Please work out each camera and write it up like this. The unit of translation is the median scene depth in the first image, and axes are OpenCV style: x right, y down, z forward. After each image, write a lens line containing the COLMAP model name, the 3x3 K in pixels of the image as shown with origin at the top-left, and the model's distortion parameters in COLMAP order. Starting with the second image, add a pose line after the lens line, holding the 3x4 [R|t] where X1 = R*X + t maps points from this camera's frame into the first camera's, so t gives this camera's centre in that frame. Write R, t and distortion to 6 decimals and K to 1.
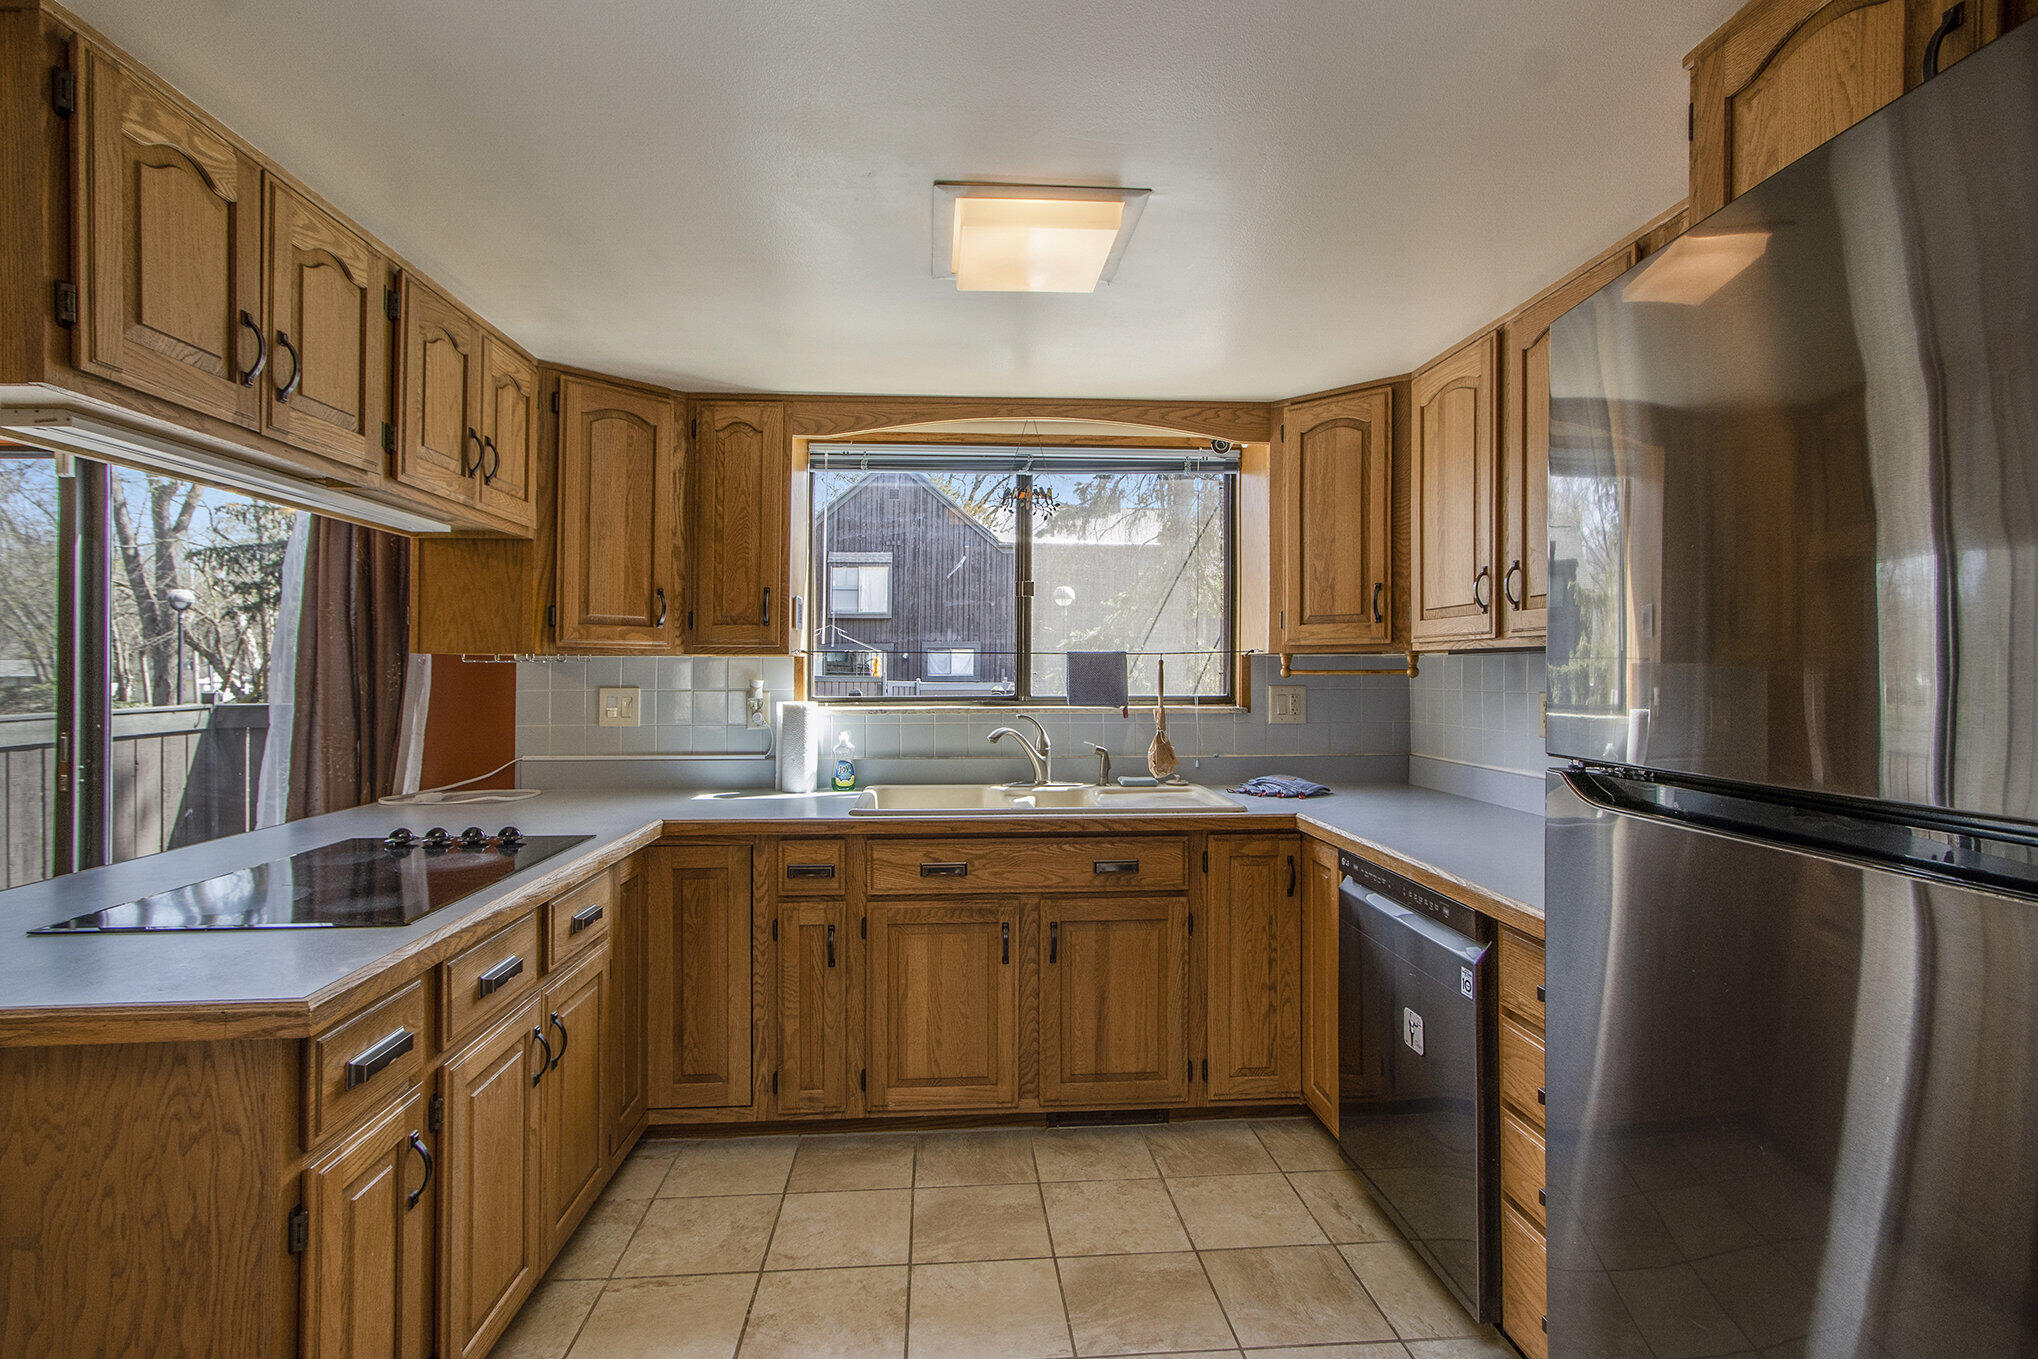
lens RADIAL K [[962.4, 0, 1019.0], [0, 962.4, 679.5], [0, 0, 1]] dist [-0.023077, -0.000126]
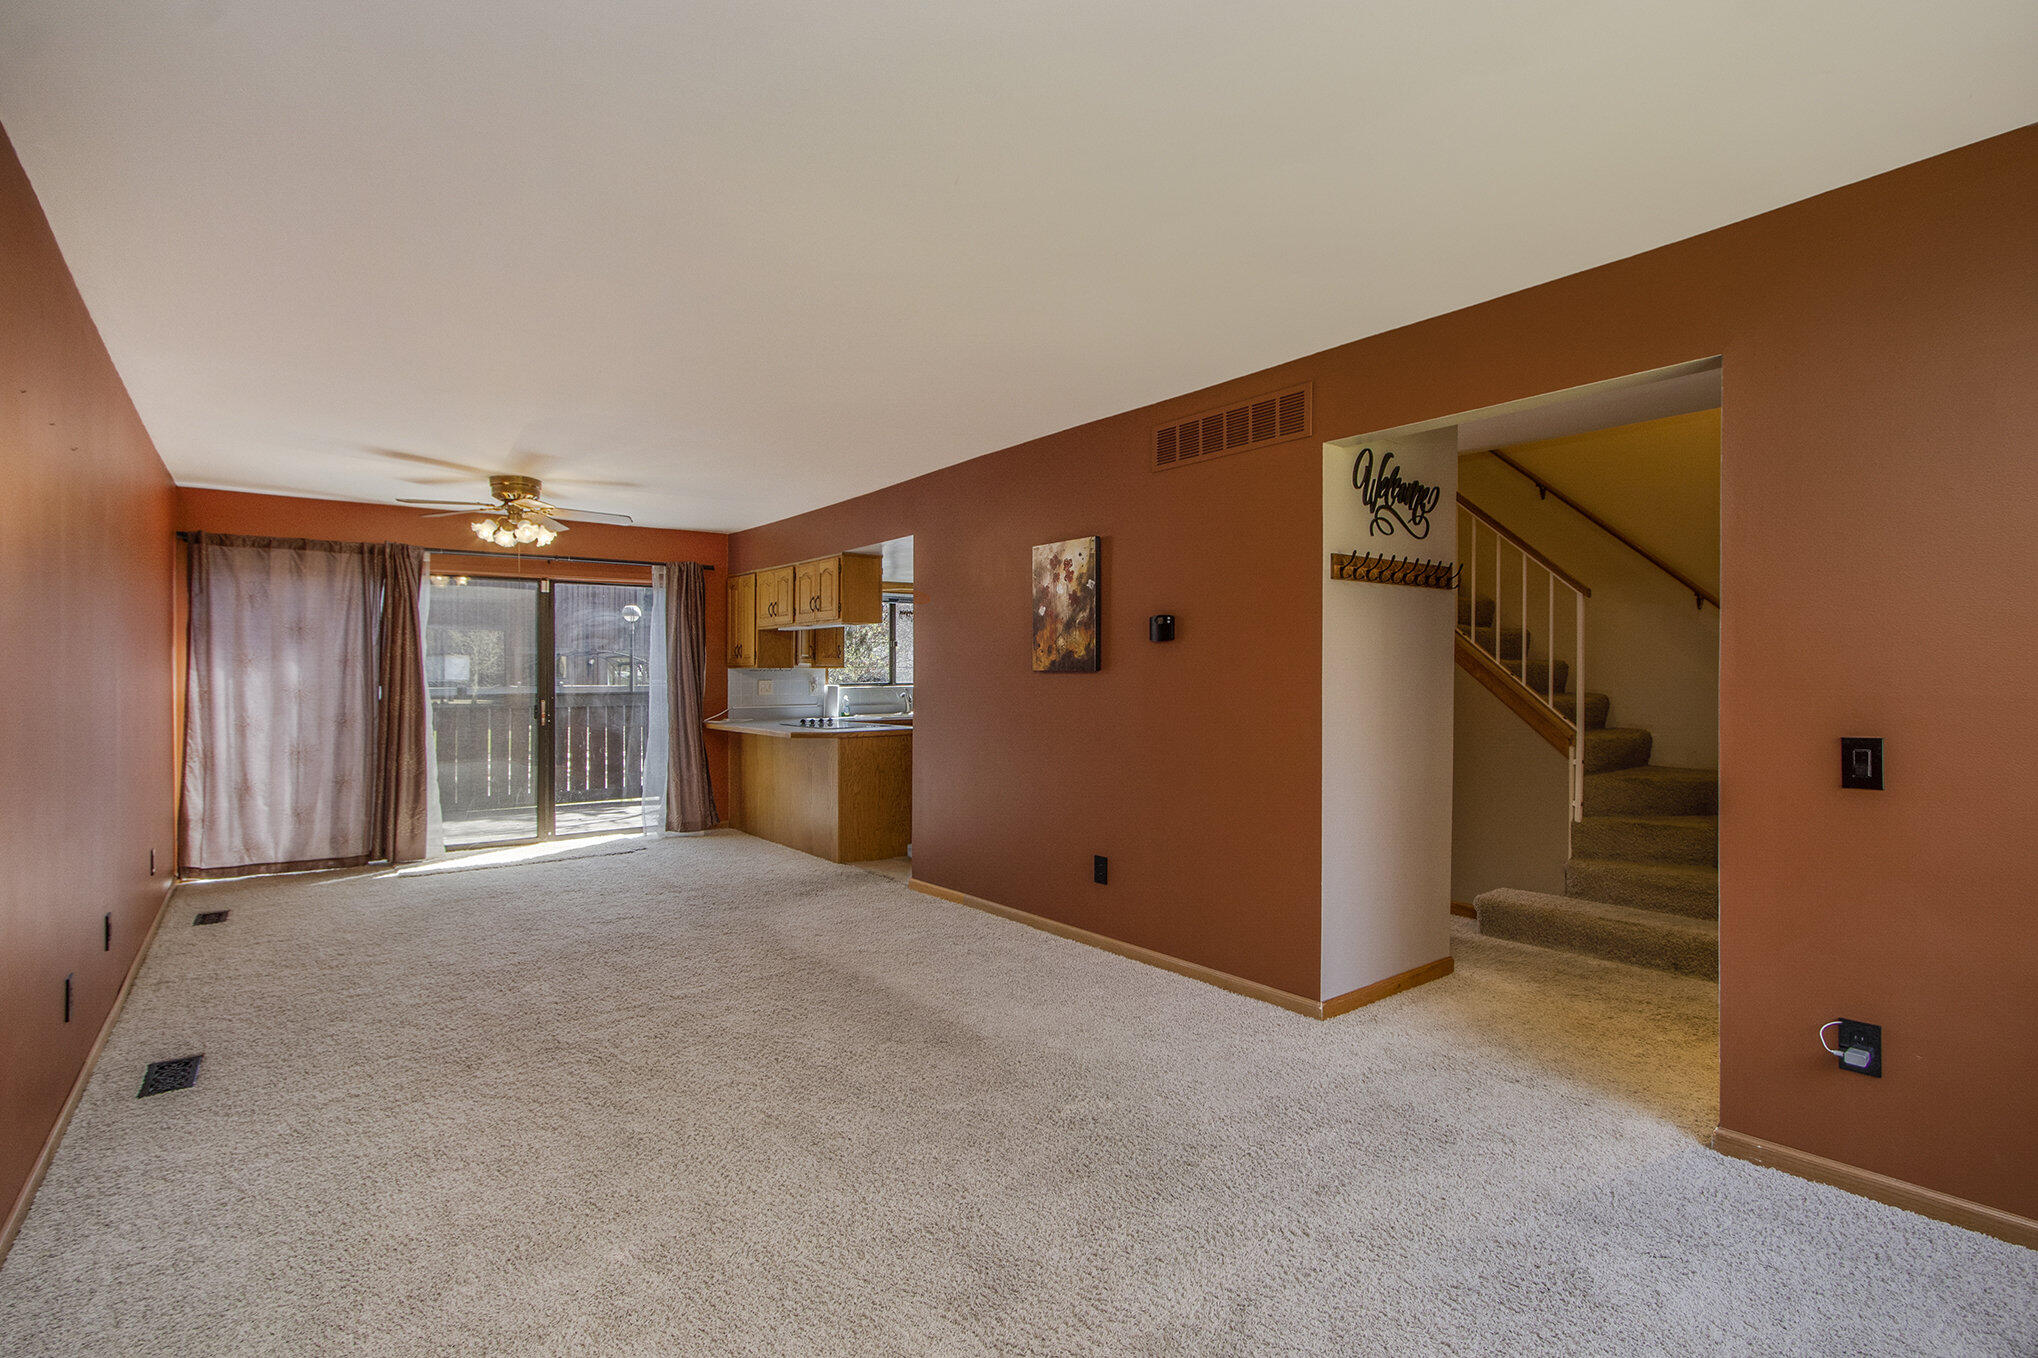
lens RADIAL K [[955.0, 0, 1015.5], [0, 955.0, 650.0], [0, 0, 1]] dist [-0.020484, 0.000500]
pose [[0.829271, 0.013467, 0.558684, -1.501461], [0.009641, 0.999216, -0.038396, 0.036810], [-0.558763, 0.037227, 0.828491, -1.786182]]
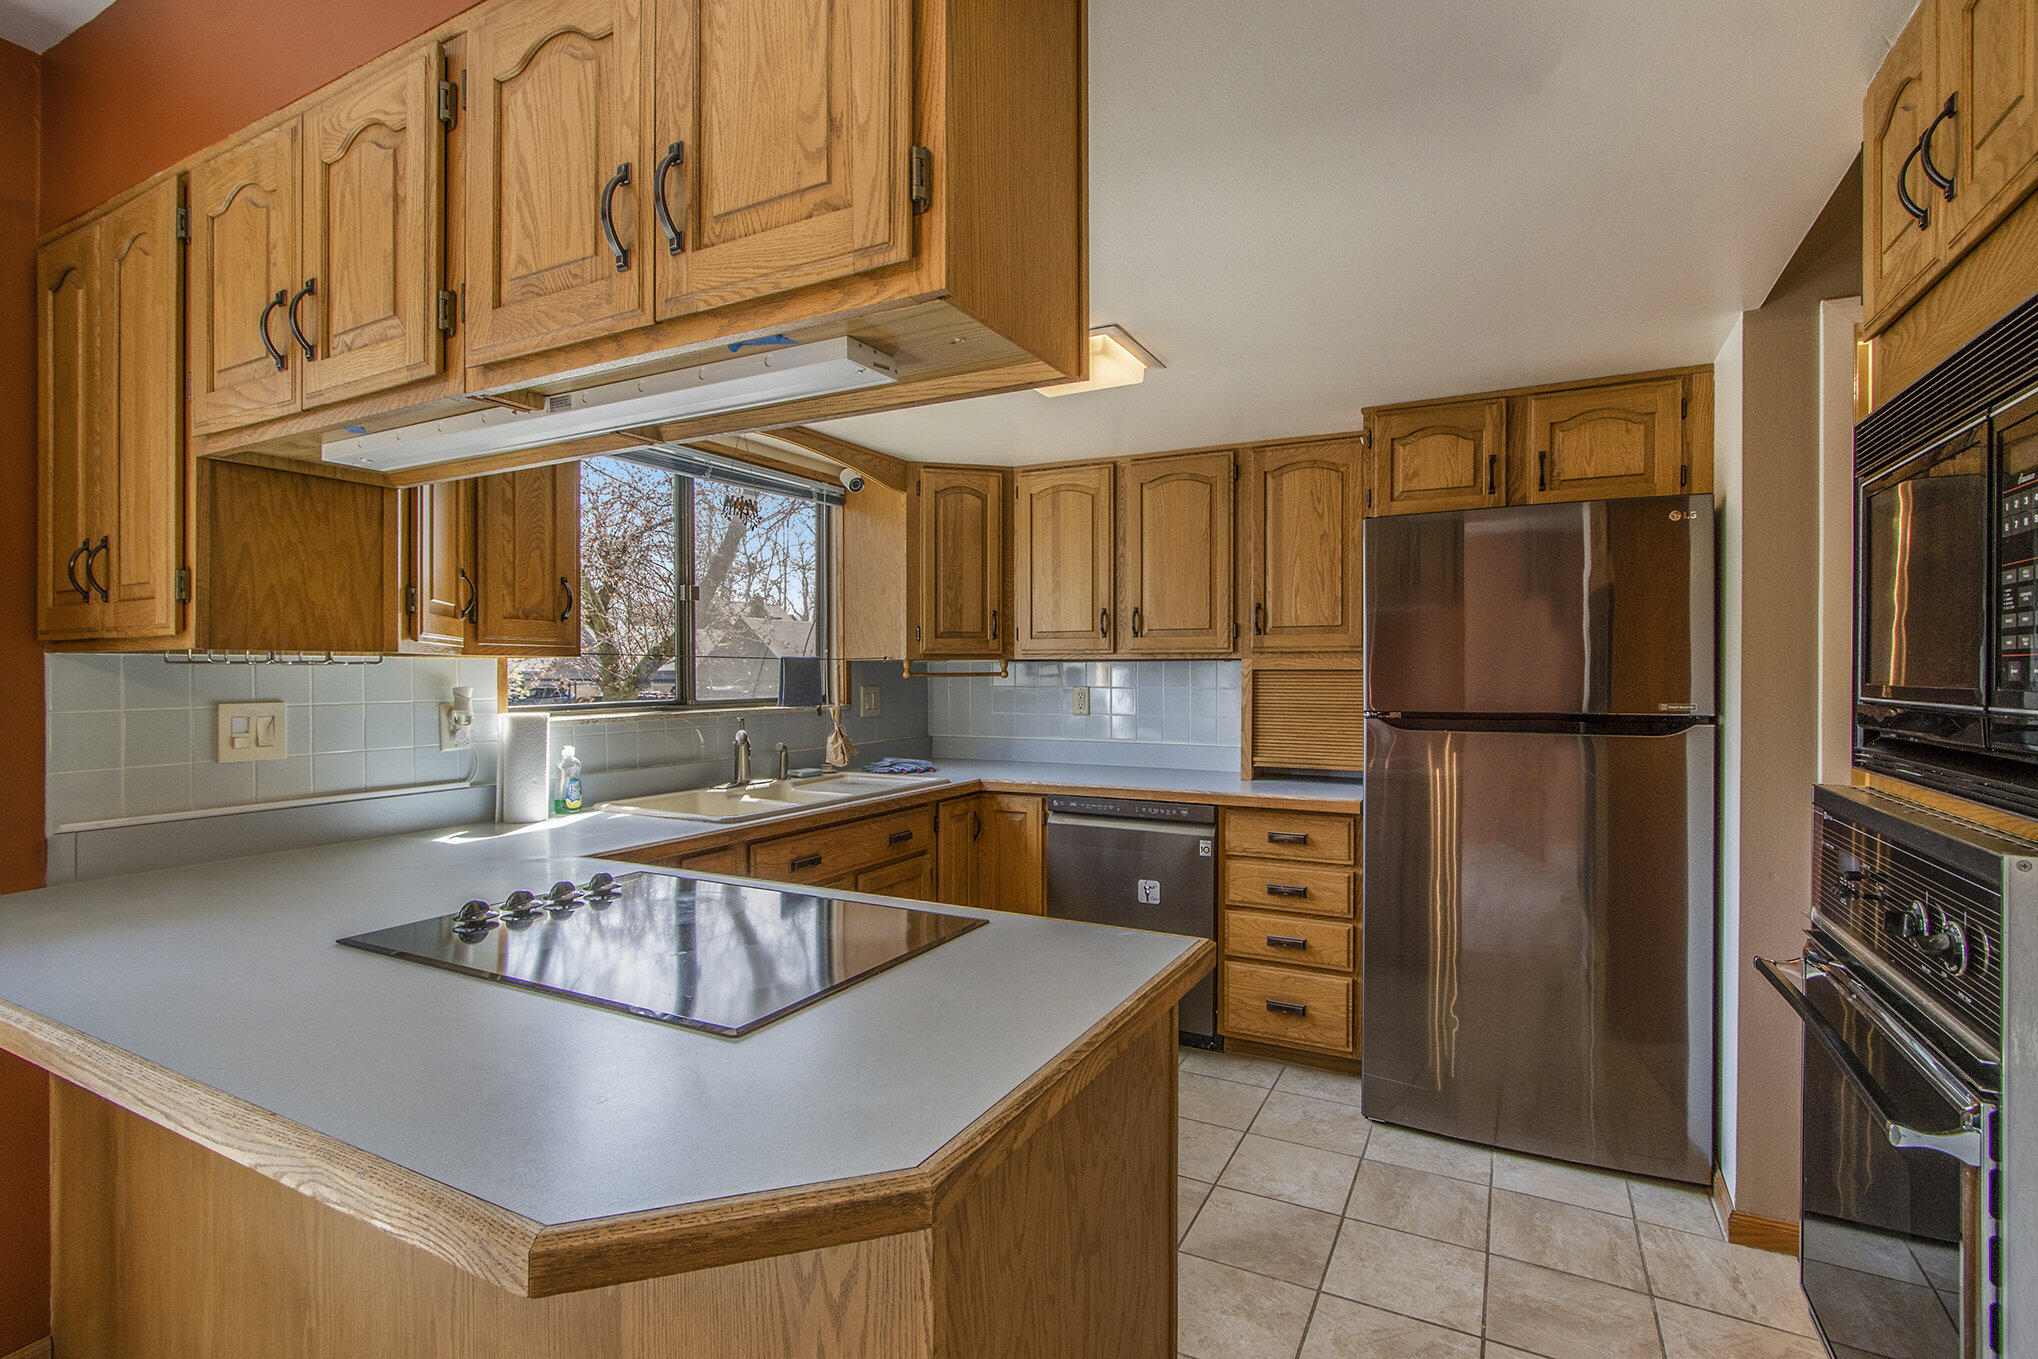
lens RADIAL K [[962.4, 0, 1019.0], [0, 962.4, 679.5], [0, 0, 1]] dist [-0.023077, -0.000126]
pose [[0.531953, -0.008284, 0.846733, -0.791405], [0.012975, 0.999914, 0.001631, -0.001753], [-0.846675, 0.010119, 0.532015, 0.220721]]
